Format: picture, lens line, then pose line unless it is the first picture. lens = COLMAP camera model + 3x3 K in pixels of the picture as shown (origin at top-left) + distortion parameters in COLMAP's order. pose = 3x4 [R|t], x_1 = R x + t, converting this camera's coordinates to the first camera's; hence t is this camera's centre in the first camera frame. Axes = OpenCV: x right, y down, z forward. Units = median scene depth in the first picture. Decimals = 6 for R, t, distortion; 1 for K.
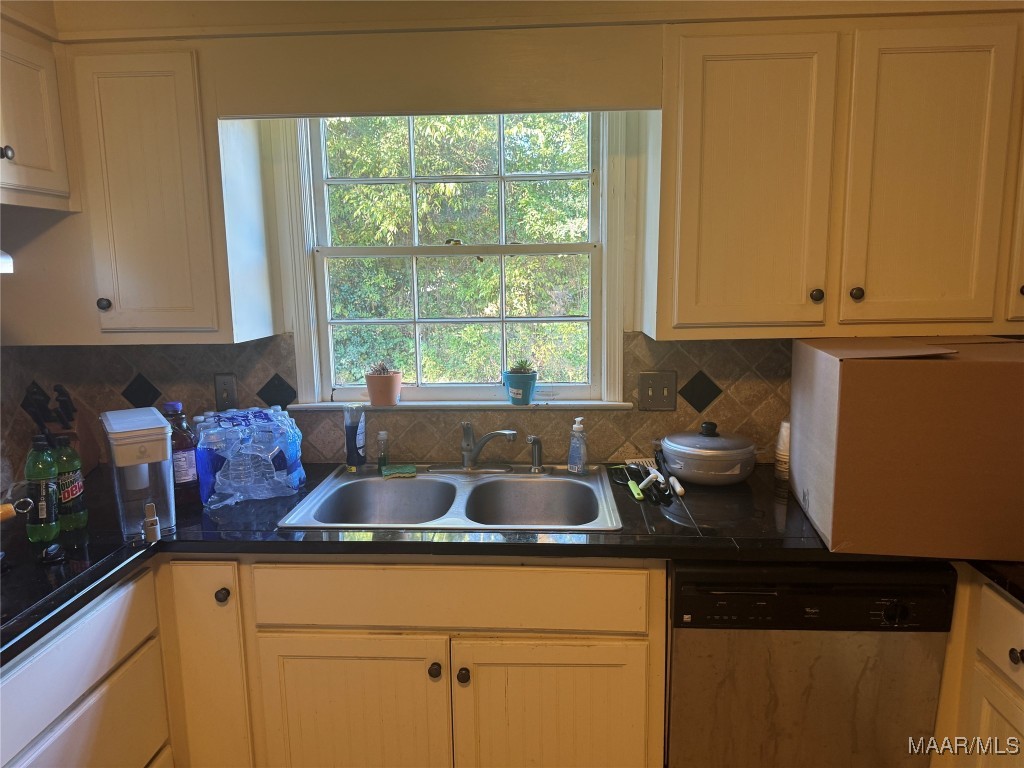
lens RADIAL K [[719.4, 0, 512.0], [0, 719.4, 384.0], [0, 0, 1]] dist [0.050515, -0.066542]
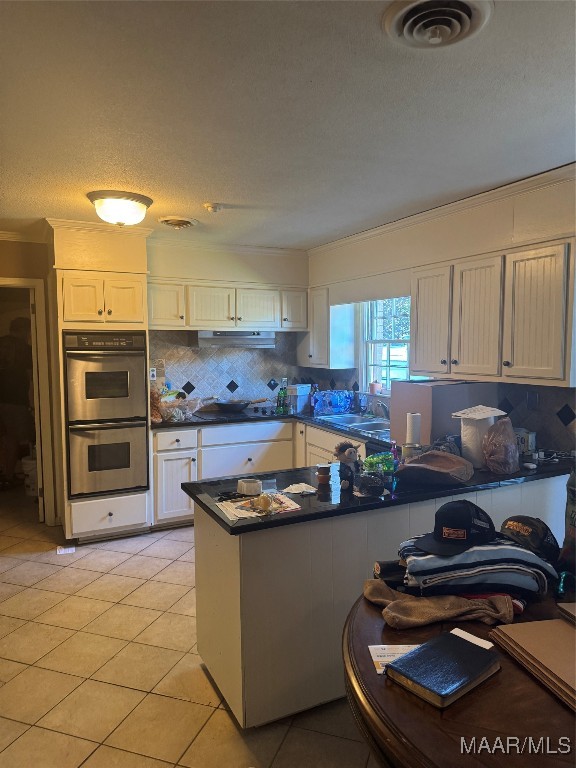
lens RADIAL K [[539.5, 0, 288.0], [0, 539.5, 384.0], [0, 0, 1]] dist [0.050515, -0.066542]
pose [[0.495735, 0.079621, -0.864816, 1.773196], [-0.139069, 0.990217, 0.011449, 0.014476], [0.857267, 0.114594, 0.501958, -0.461230]]
